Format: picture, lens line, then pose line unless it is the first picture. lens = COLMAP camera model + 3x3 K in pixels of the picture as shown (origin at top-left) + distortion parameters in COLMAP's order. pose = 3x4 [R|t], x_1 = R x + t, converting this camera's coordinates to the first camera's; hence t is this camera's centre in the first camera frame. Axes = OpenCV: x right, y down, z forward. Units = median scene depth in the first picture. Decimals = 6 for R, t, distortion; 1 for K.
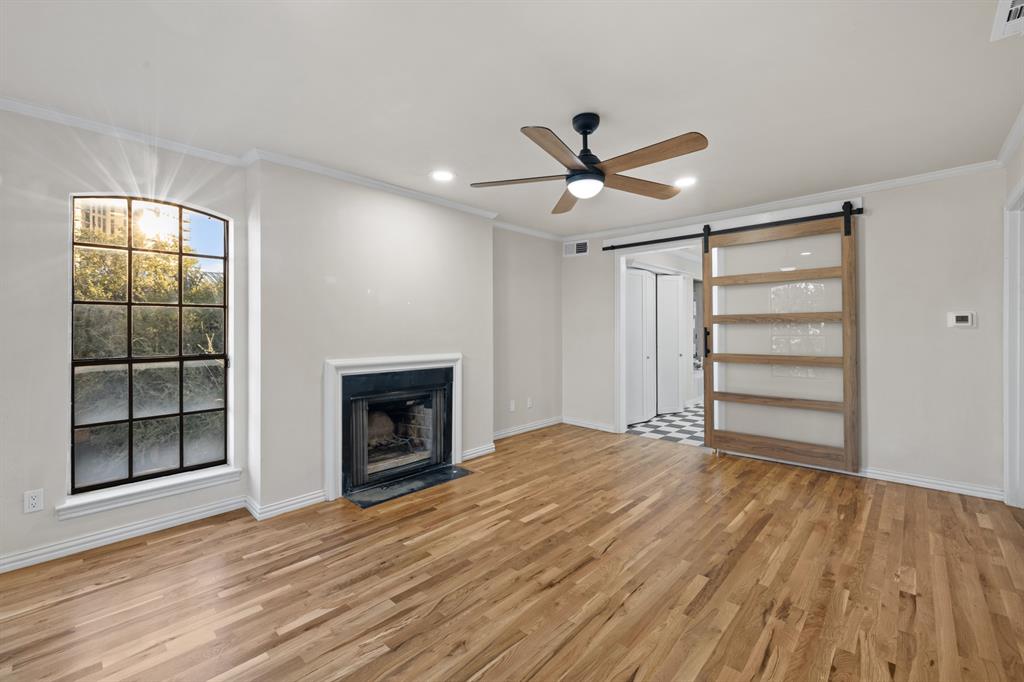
lens RADIAL K [[428.2, 0, 505.8], [0, 428.2, 331.2], [0, 0, 1]] dist [-0.000641, 0.000114]
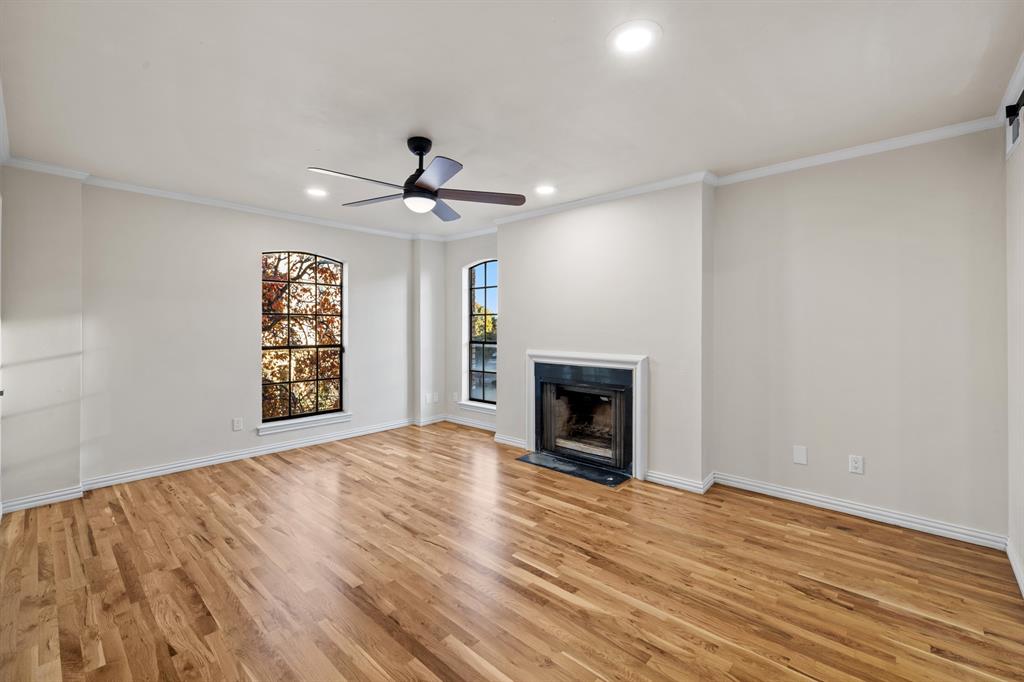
lens RADIAL K [[428.2, 0, 505.8], [0, 428.2, 331.2], [0, 0, 1]] dist [-0.000641, 0.000114]
pose [[0.022507, 0.014642, -0.999639, 0.954271], [-0.005302, 0.999880, 0.014527, -0.012928], [0.999733, 0.004973, 0.022581, 0.871624]]
